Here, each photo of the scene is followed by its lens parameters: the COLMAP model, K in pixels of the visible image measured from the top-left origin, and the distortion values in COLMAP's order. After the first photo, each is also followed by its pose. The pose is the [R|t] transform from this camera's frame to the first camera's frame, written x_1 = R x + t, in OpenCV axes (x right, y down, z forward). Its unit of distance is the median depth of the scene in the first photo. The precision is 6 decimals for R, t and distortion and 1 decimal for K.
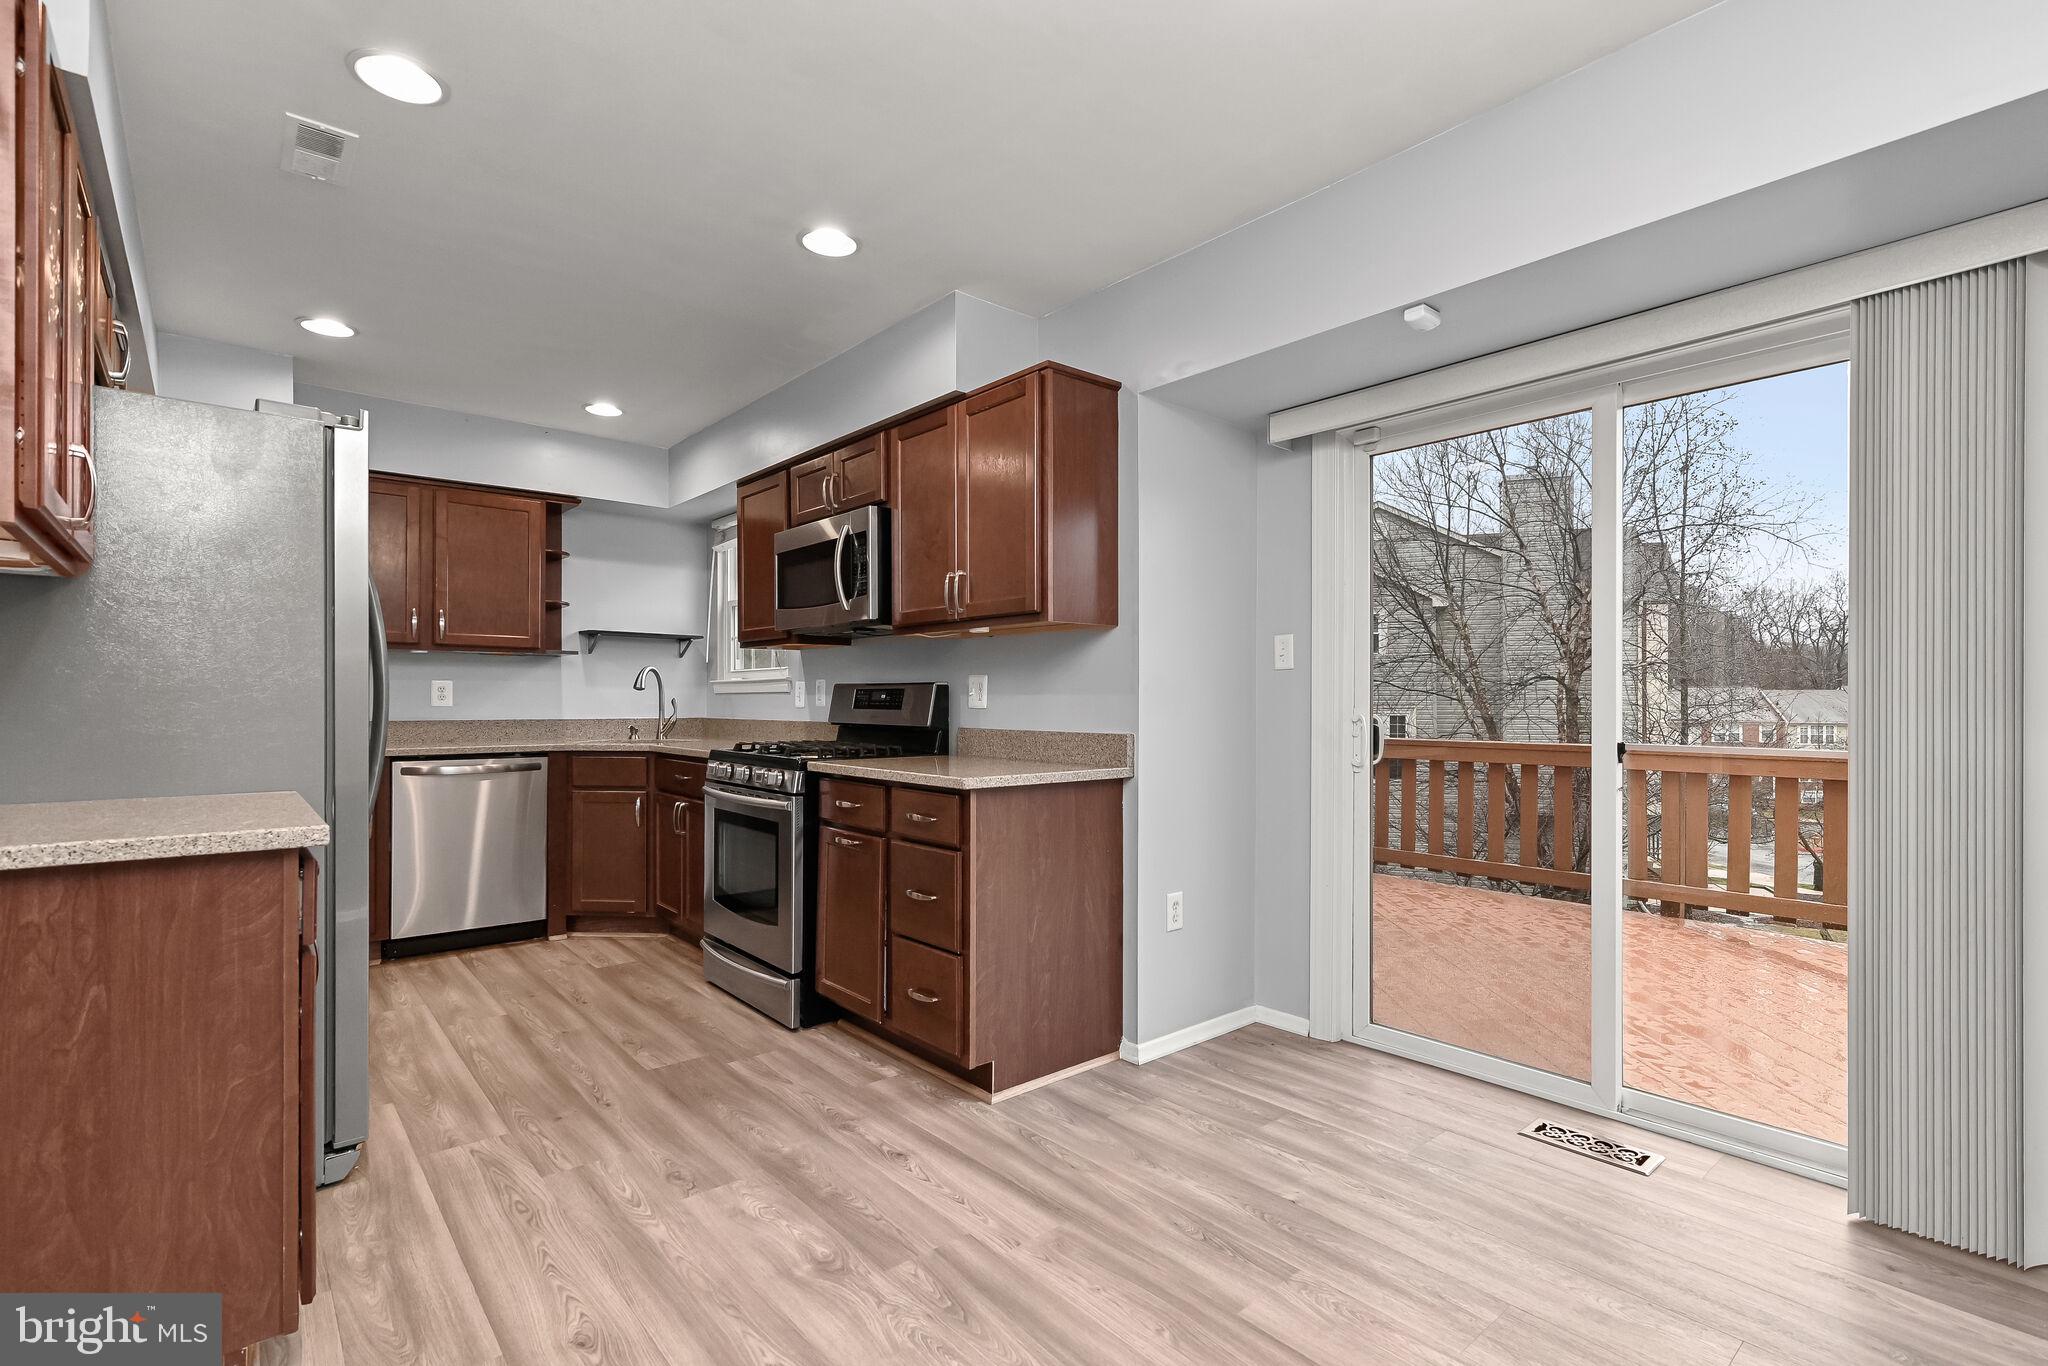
lens RADIAL K [[941.8, 0, 1026.1], [0, 941.8, 697.2], [0, 0, 1]] dist [0.001968, 0.000219]
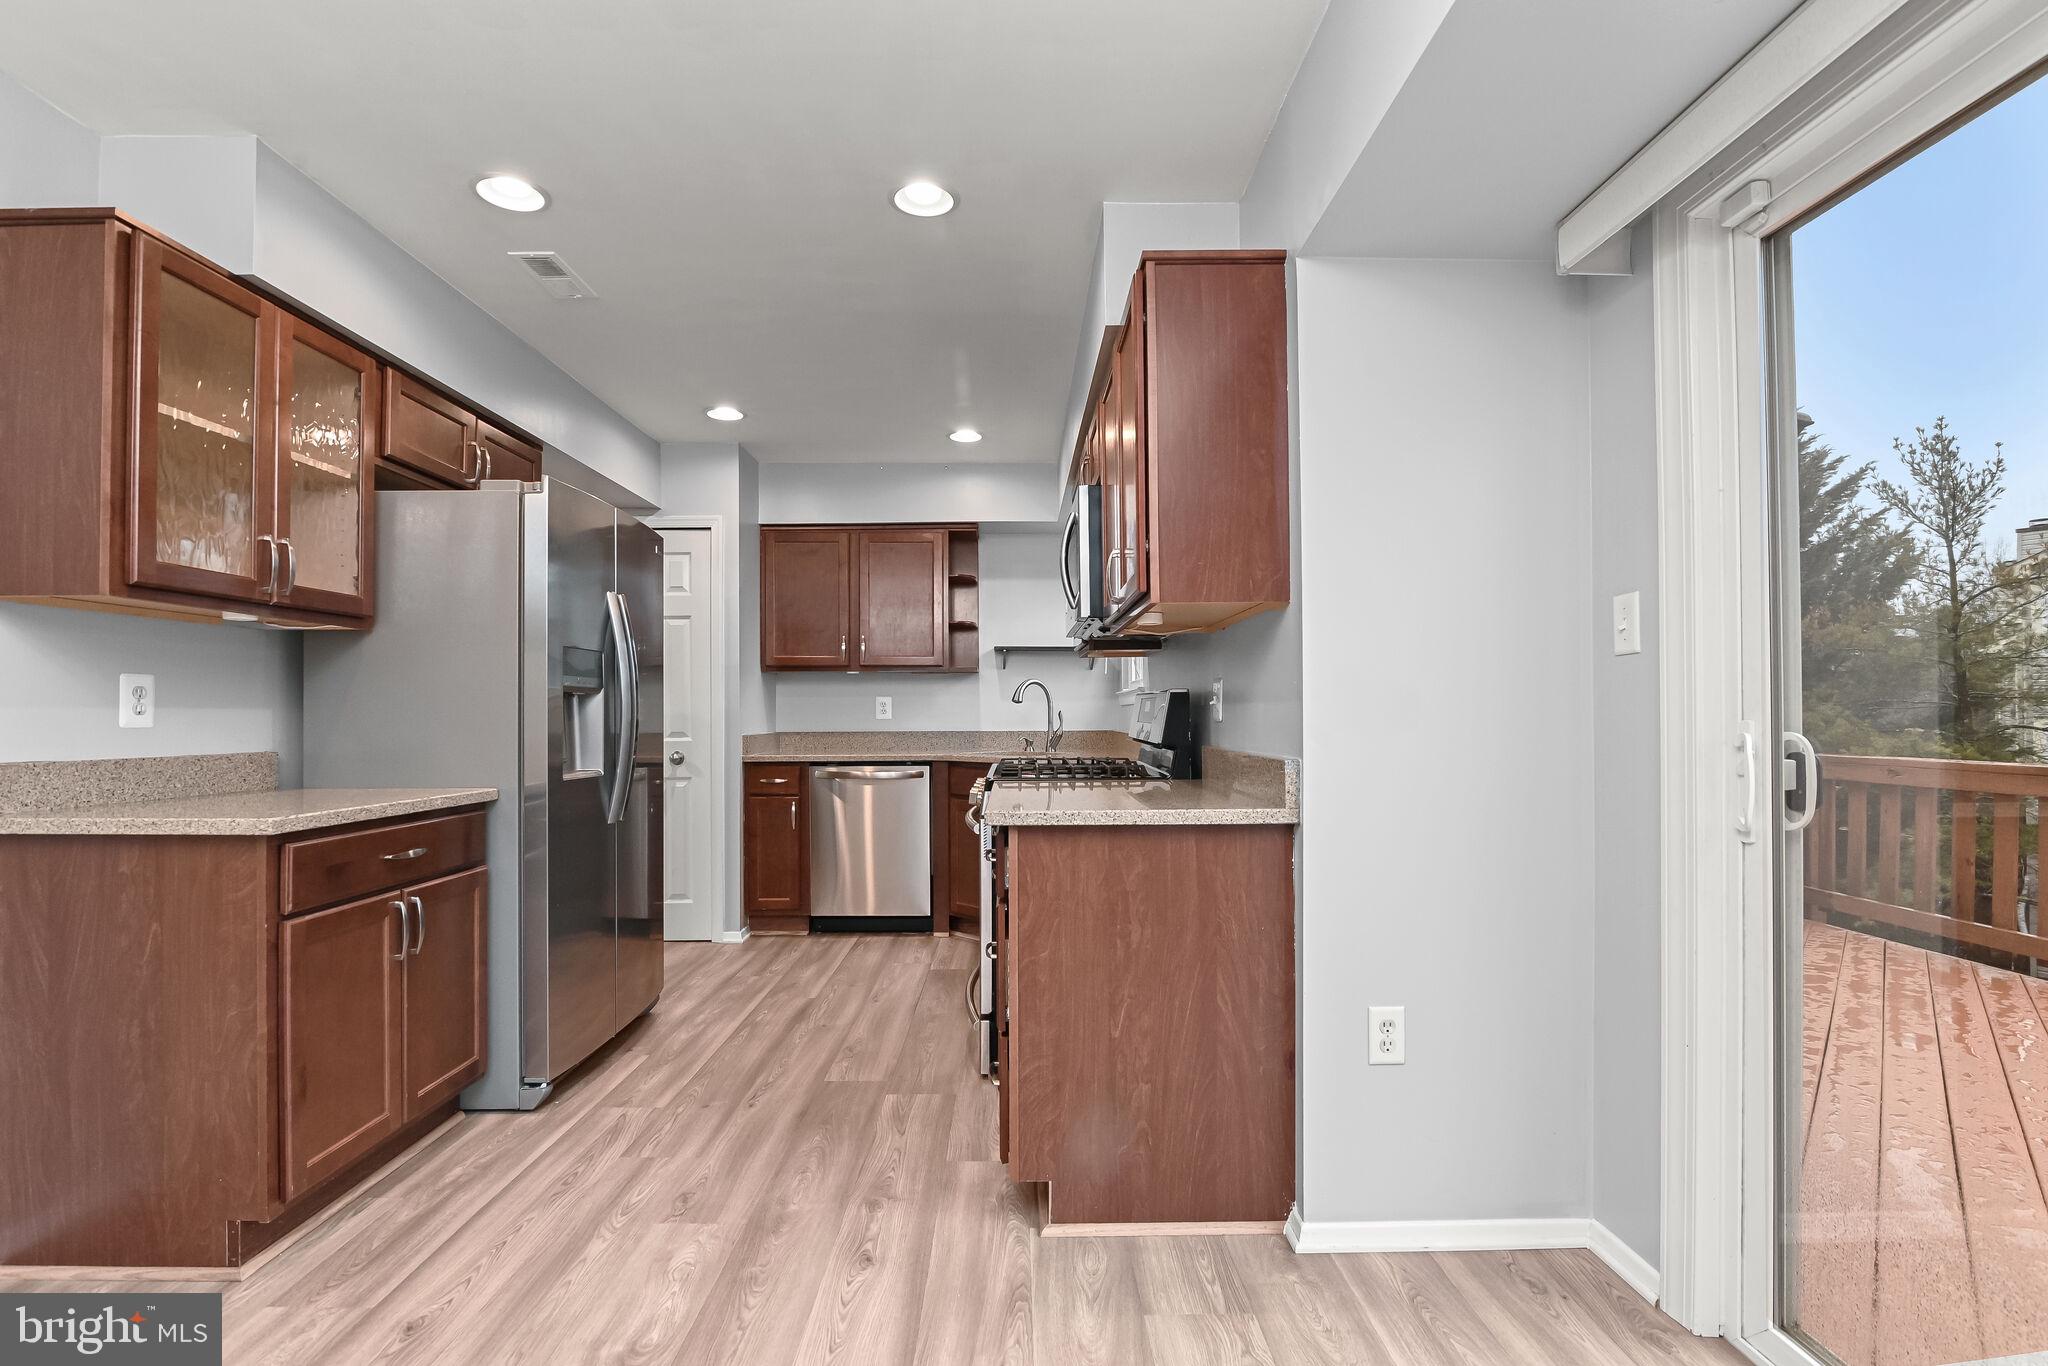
lens RADIAL K [[940.9, 0, 1025.3], [0, 940.9, 701.9], [0, 0, 1]] dist [-0.017046, -0.000110]
pose [[0.763349, -0.013491, -0.645845, 0.411036], [0.009059, 0.999907, -0.010179, 0.002698], [0.645922, 0.001920, 0.763401, 0.369665]]
